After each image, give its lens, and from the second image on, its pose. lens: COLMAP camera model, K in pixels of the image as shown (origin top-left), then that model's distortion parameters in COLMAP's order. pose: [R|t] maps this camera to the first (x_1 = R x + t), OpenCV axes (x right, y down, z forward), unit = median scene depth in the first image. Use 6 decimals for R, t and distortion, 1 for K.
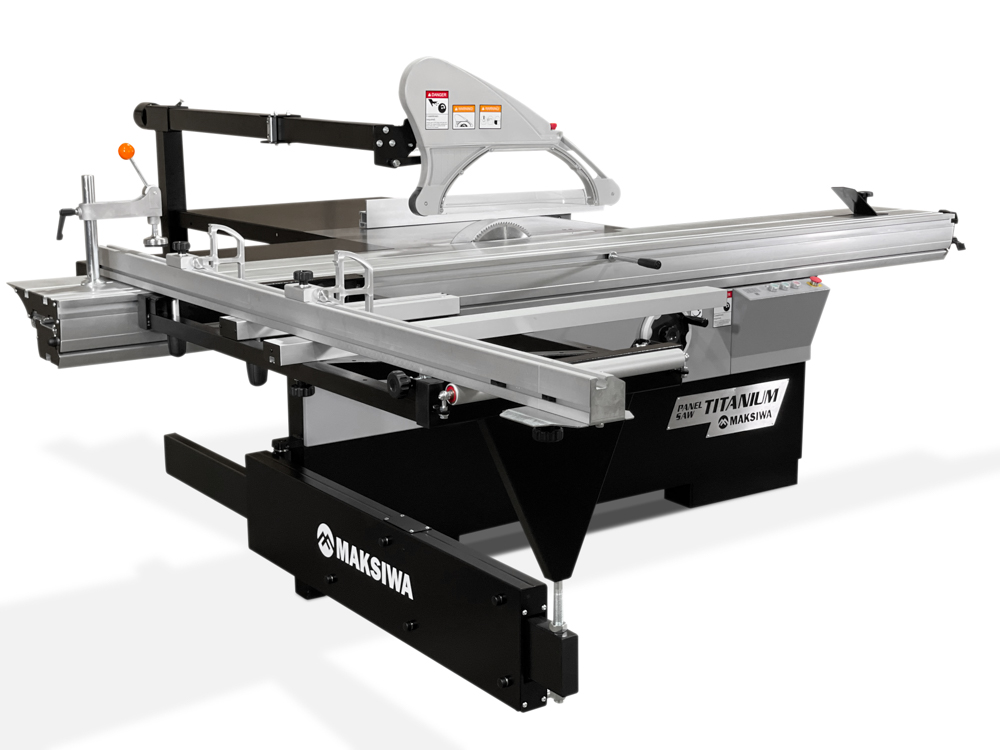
lens RADIAL K [[1445.2, 0, 496.9], [0, 1445.2, 375.1], [0, 0, 1]] dist [-0.034720, 0.000000]
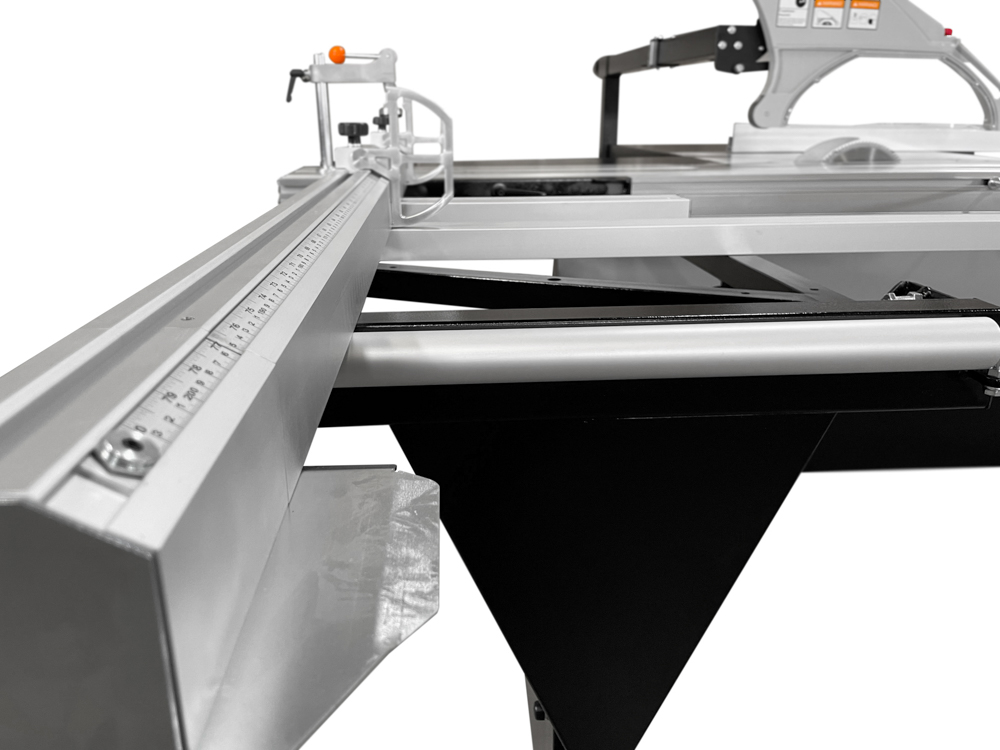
lens RADIAL K [[769.6, 0, 497.3], [0, 769.6, 365.8], [0, 0, 1]] dist [0.033157, -0.048536]
pose [[0.843995, 0.169688, -0.508801, 0.084152], [-0.118264, 0.984163, 0.132049, -0.003660], [0.523150, -0.051276, 0.850697, 0.473378]]
